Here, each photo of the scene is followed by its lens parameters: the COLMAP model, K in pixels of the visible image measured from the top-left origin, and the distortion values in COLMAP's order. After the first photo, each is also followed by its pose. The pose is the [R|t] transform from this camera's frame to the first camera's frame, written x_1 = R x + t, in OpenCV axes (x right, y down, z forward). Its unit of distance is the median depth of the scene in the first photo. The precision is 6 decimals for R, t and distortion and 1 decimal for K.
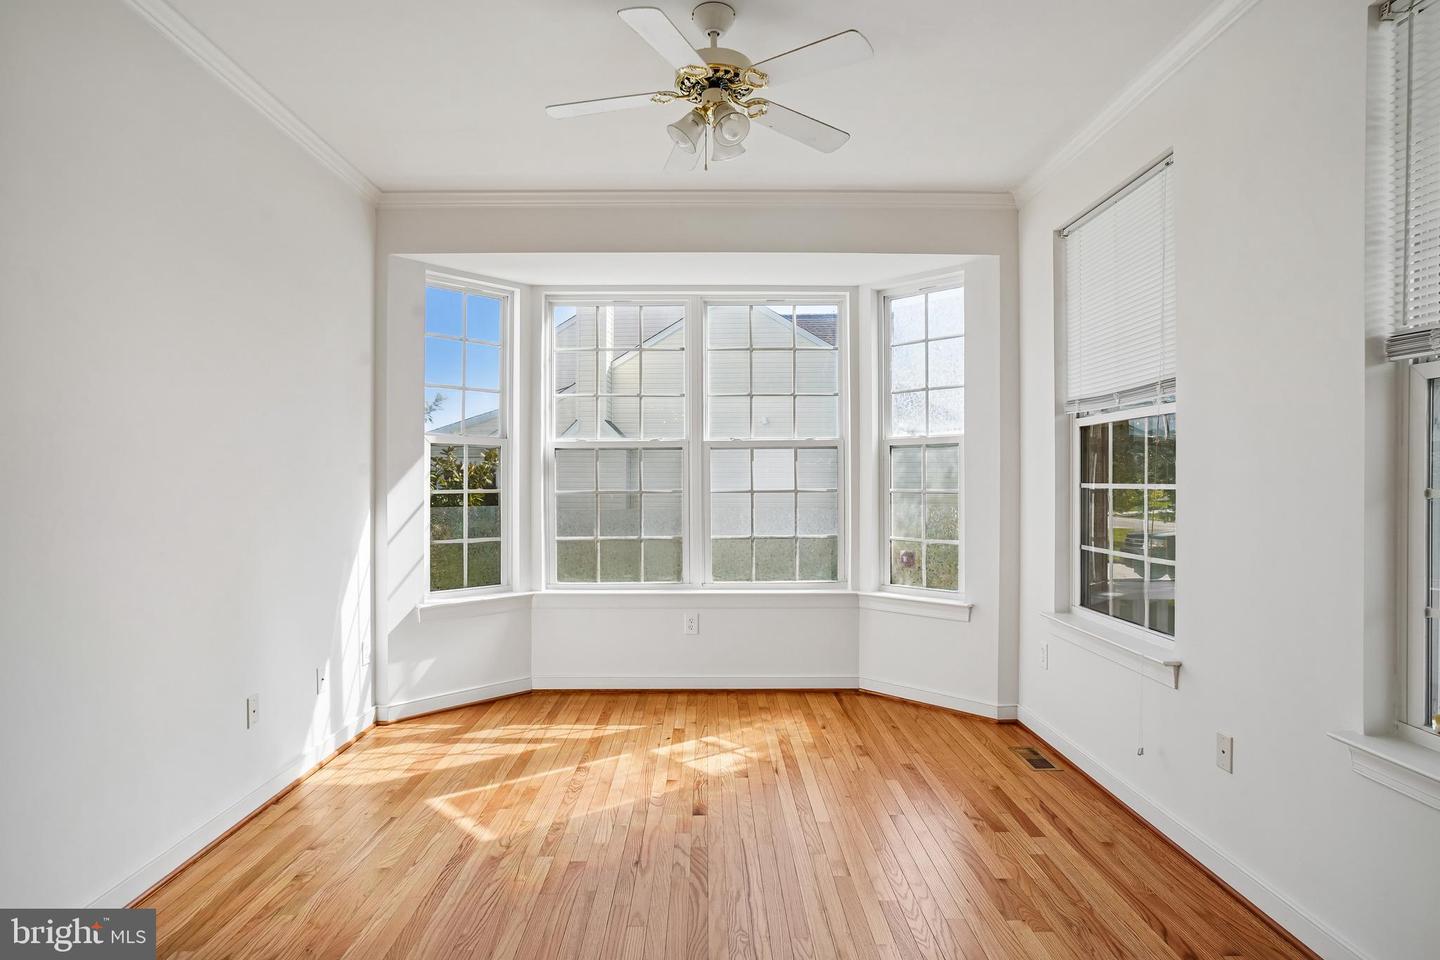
lens RADIAL K [[753.8, 0, 720.0], [0, 753.8, 480.0], [0, 0, 1]] dist [-0.046834, 0.000394]
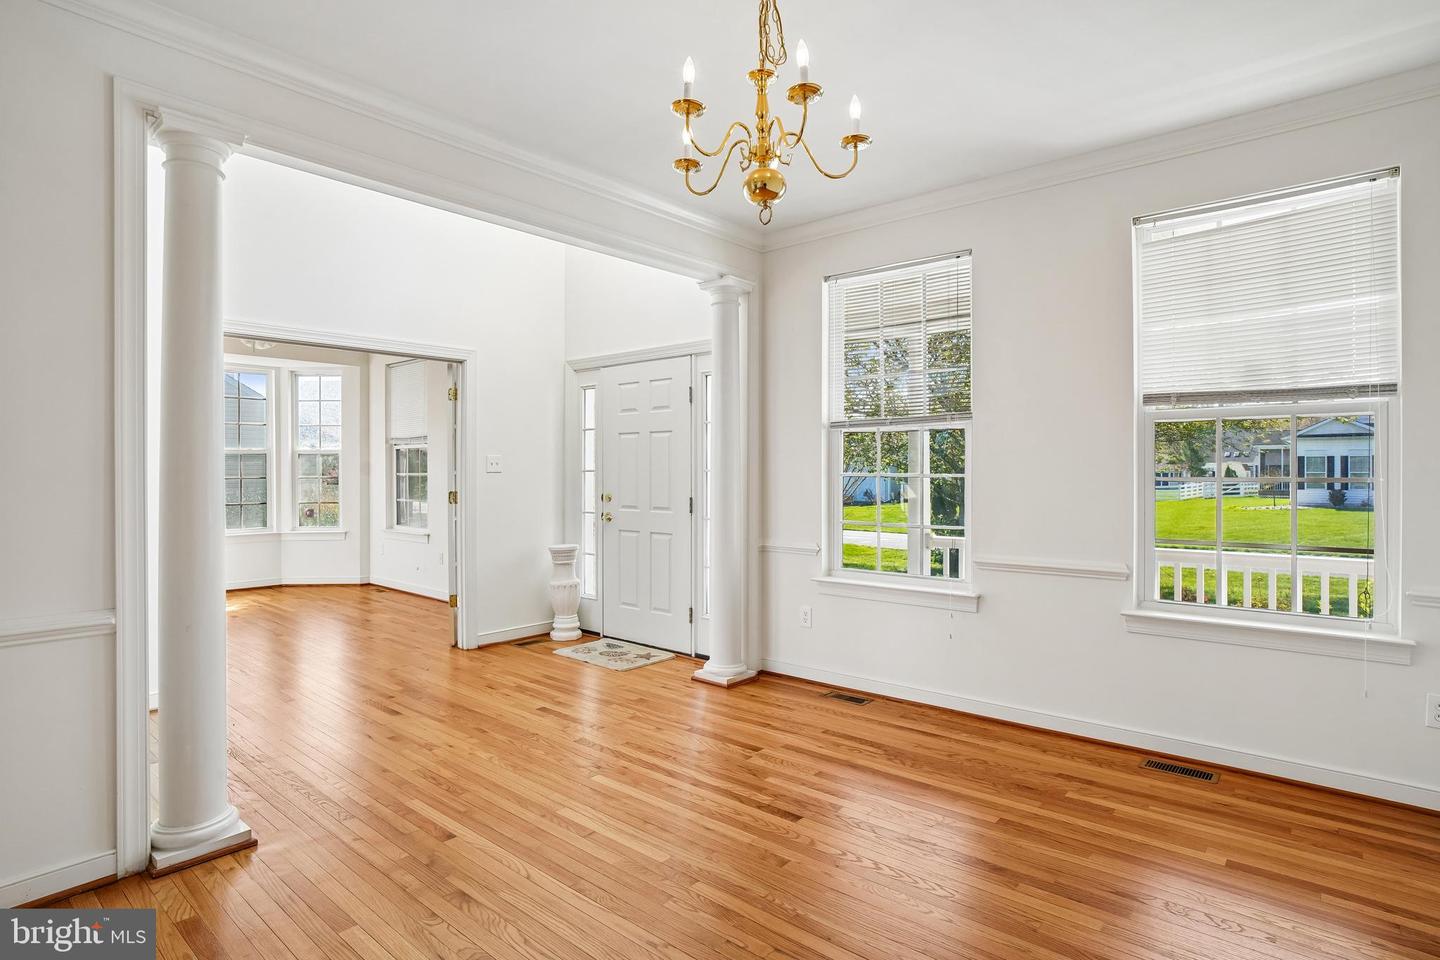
lens RADIAL K [[753.8, 0, 720.0], [0, 753.8, 480.0], [0, 0, 1]] dist [-0.046834, 0.000394]
pose [[0.658386, -0.010259, 0.752610, -0.538723], [0.000743, 0.999915, 0.012981, -0.003043], [-0.752680, -0.007988, 0.658338, -1.150466]]
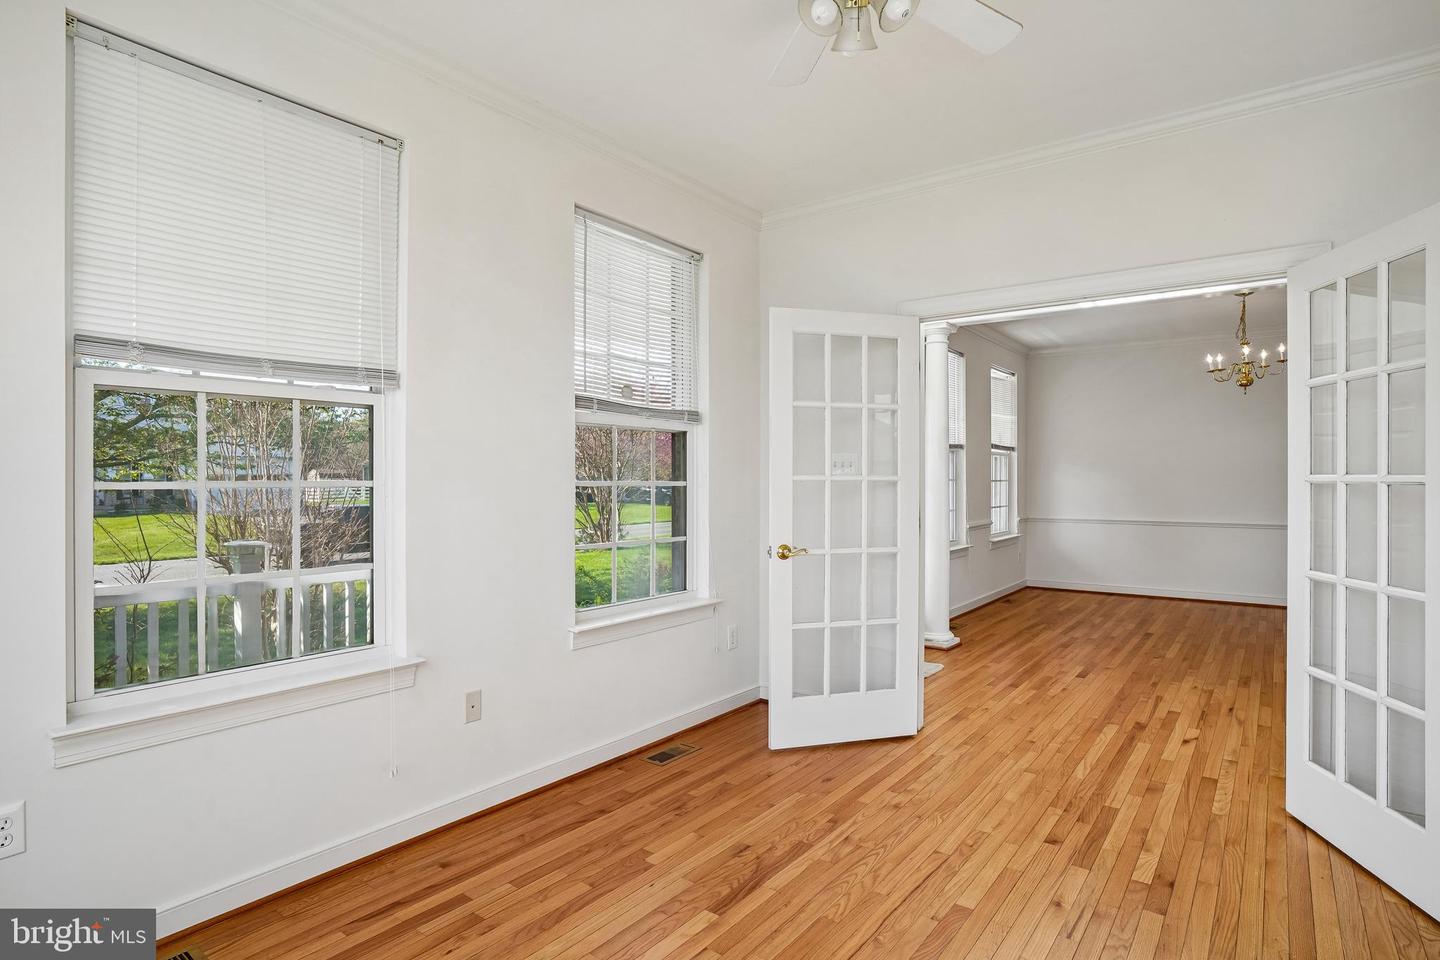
lens RADIAL K [[753.8, 0, 720.0], [0, 753.8, 480.0], [0, 0, 1]] dist [-0.046834, 0.000394]
pose [[-0.795479, -0.002536, 0.605976, -0.200583], [-0.002248, 0.999997, 0.001234, 0.004135], [-0.605977, -0.000381, -0.795482, 0.977067]]
